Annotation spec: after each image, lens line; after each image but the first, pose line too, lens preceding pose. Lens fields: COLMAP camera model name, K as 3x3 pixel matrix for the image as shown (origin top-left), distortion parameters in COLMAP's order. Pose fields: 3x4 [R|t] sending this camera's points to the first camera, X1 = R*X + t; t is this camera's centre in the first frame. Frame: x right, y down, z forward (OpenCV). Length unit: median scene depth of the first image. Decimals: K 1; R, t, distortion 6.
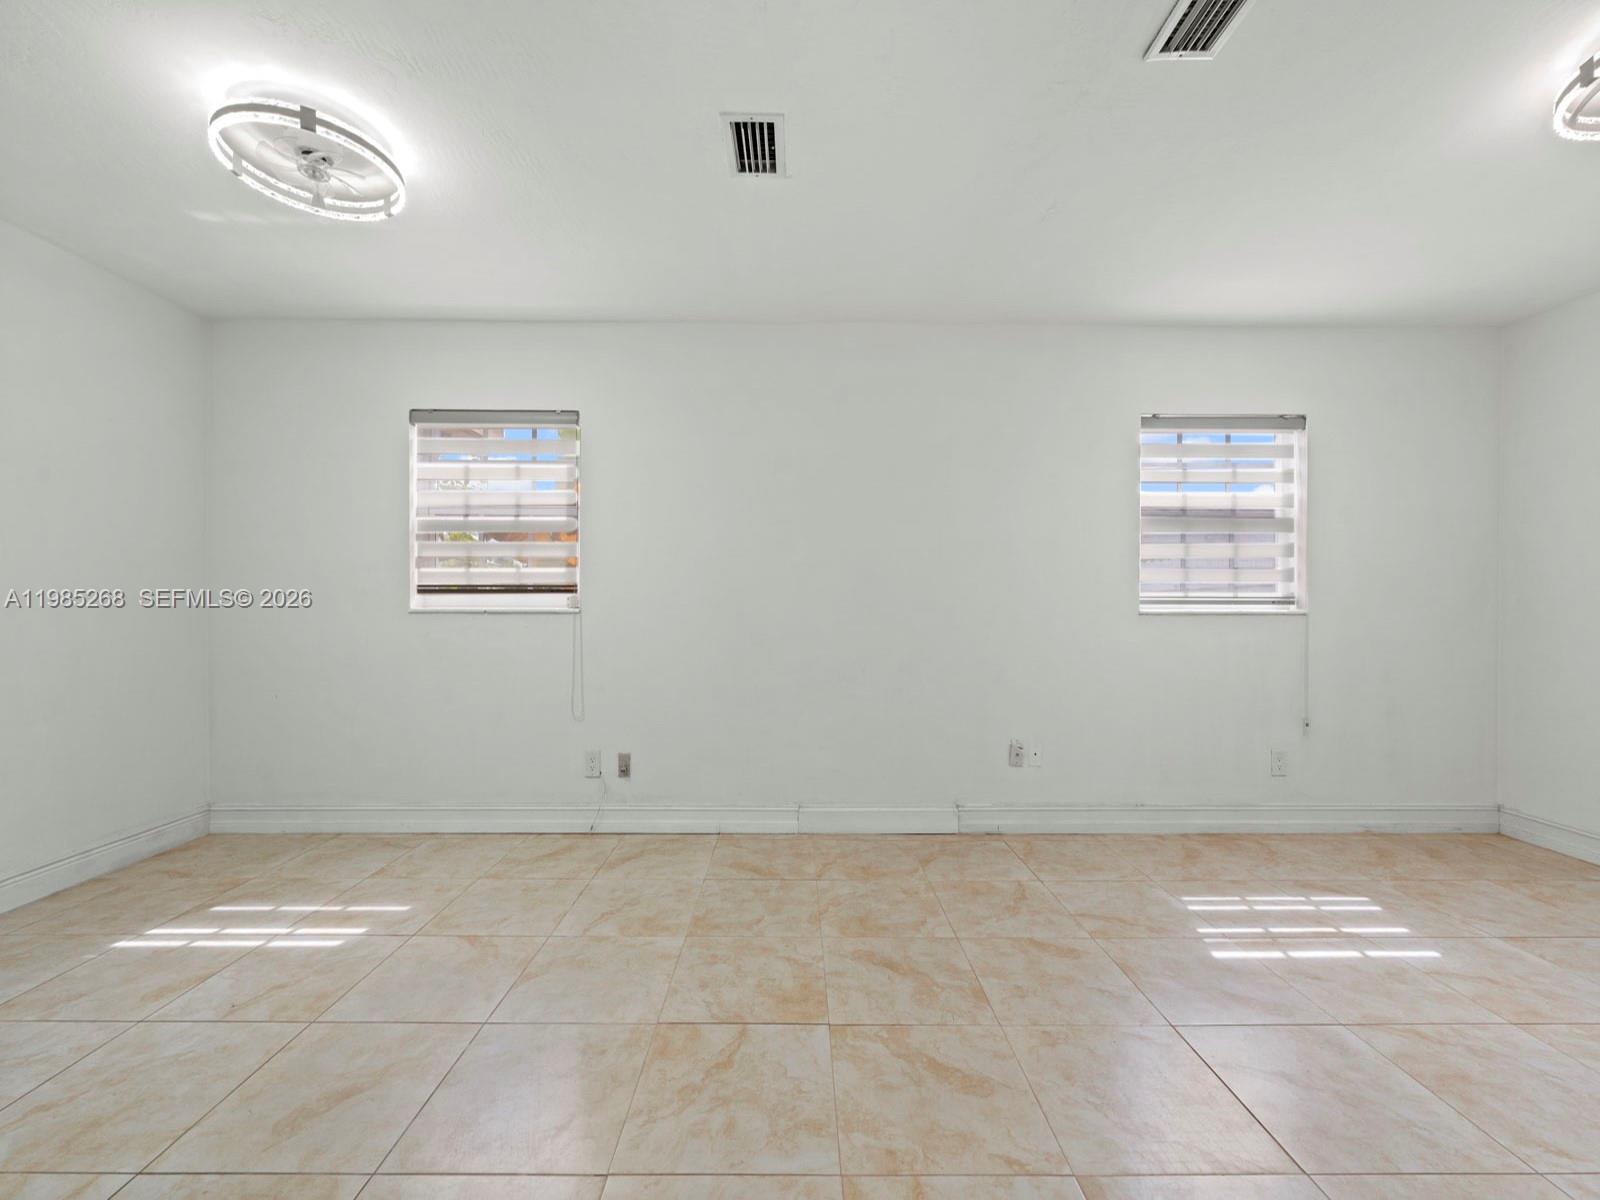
lens RADIAL K [[651.3, 0, 797.9], [0, 651.3, 593.1], [0, 0, 1]] dist [0.002246, -0.001221]
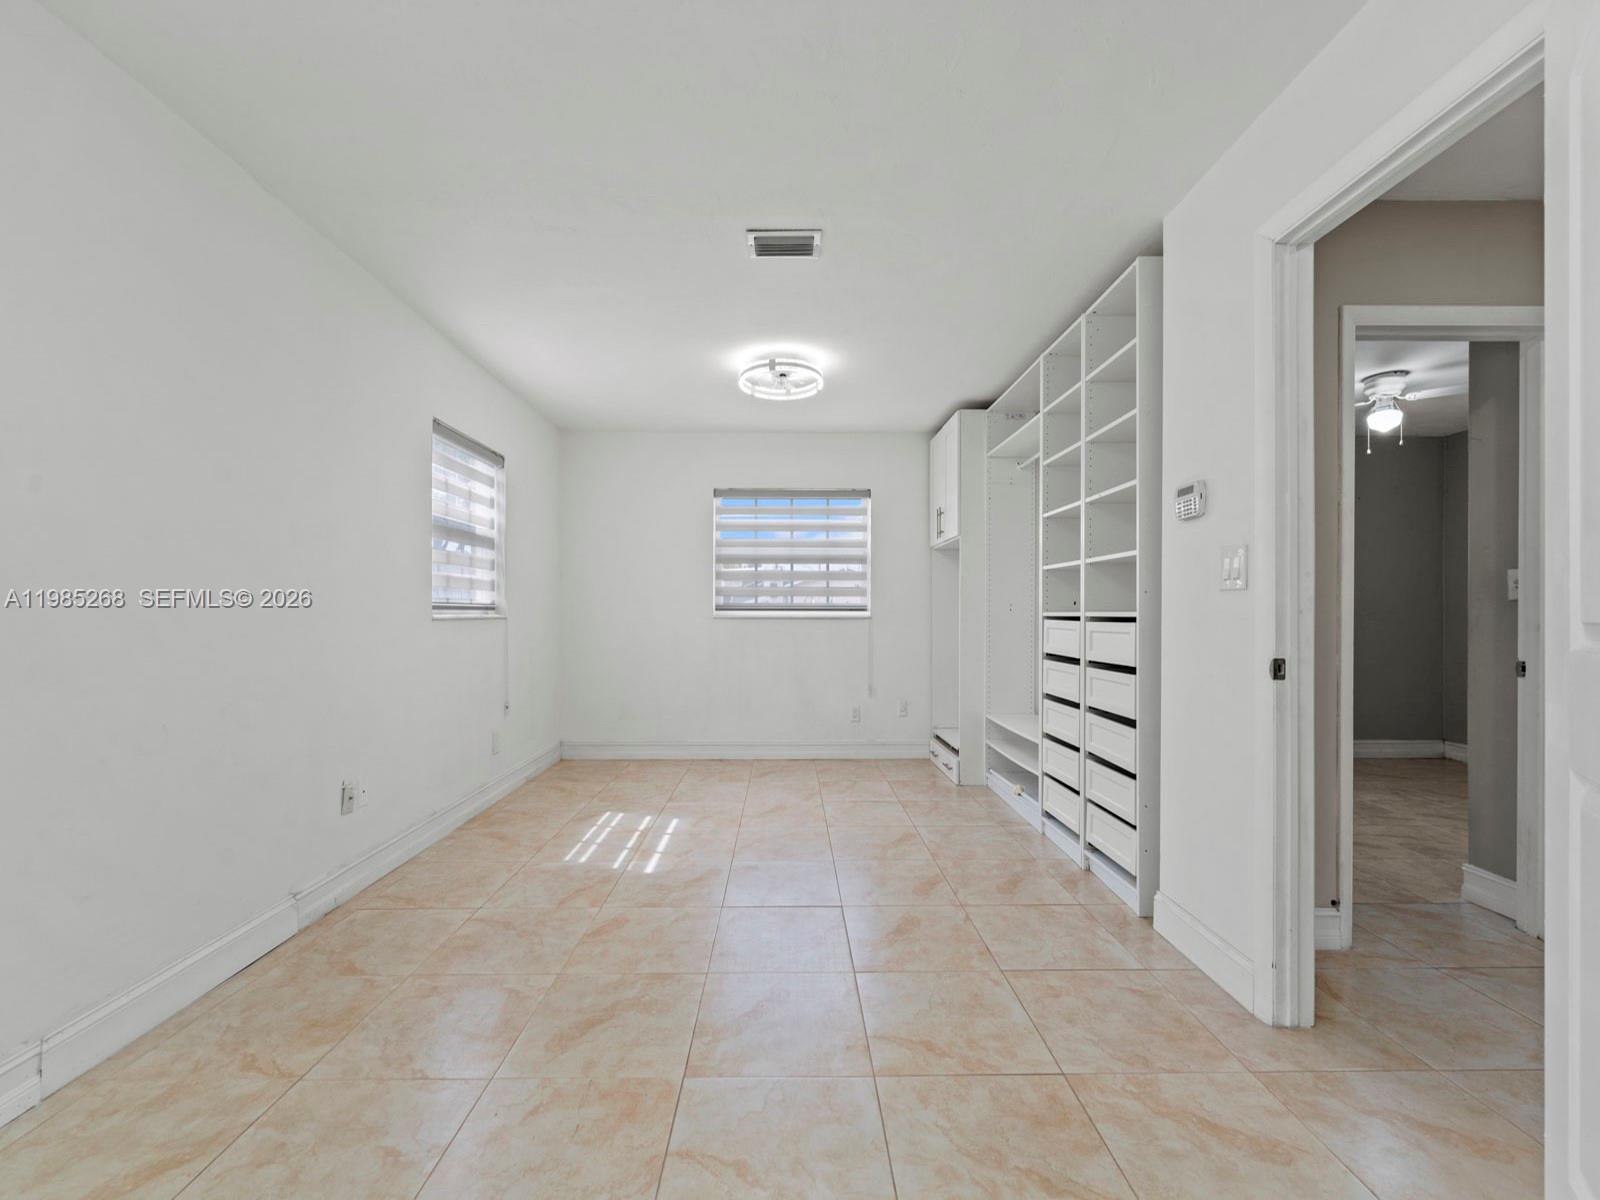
lens RADIAL K [[651.3, 0, 797.5], [0, 651.3, 615.0], [0, 0, 1]] dist [0.002246, -0.001221]
pose [[-0.011228, -0.002982, 0.999933, -0.615748], [-0.024249, 0.999702, 0.002709, 0.012878], [-0.999643, -0.024217, -0.011297, 0.627798]]
